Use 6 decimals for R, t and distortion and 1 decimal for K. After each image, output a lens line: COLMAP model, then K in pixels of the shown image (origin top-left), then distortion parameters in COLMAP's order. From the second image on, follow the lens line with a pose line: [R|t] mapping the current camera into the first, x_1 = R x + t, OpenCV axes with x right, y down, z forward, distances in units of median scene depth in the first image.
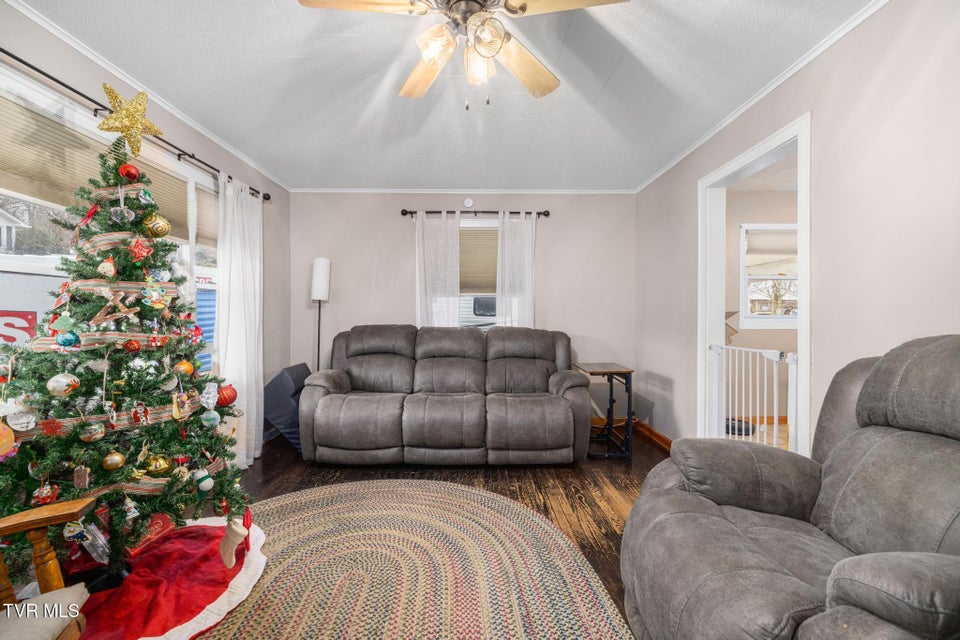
lens RADIAL K [[402.5, 0, 480.2], [0, 402.5, 316.6], [0, 0, 1]] dist [0.002445, 0.000101]
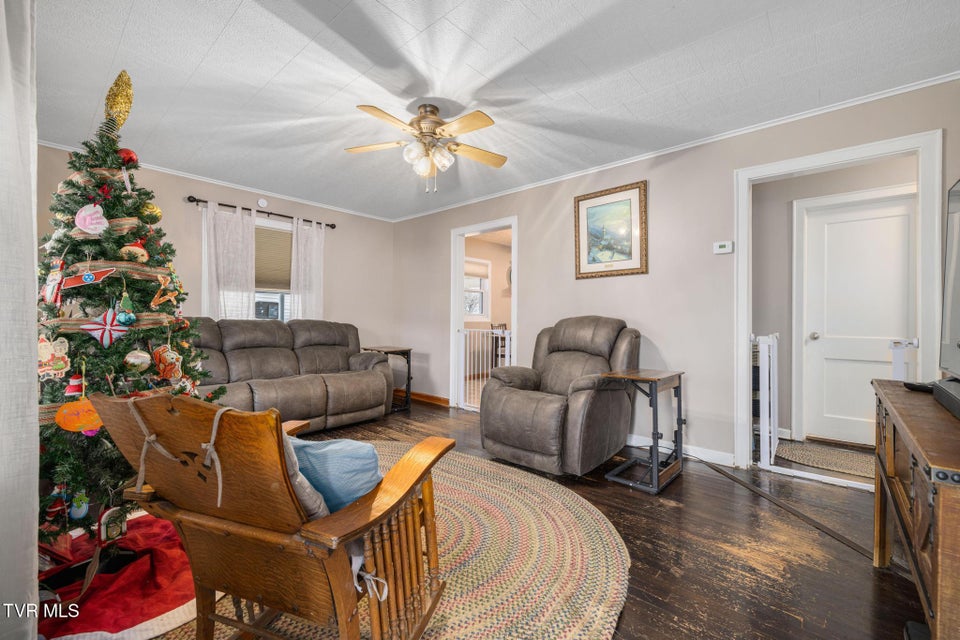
lens RADIAL K [[402.5, 0, 480.2], [0, 402.5, 316.6], [0, 0, 1]] dist [0.002445, 0.000101]
pose [[0.680424, 0.008585, 0.732768, -0.480656], [-0.006858, 0.999962, -0.005347, 0.020689], [-0.732786, -0.001387, 0.680457, -0.164290]]
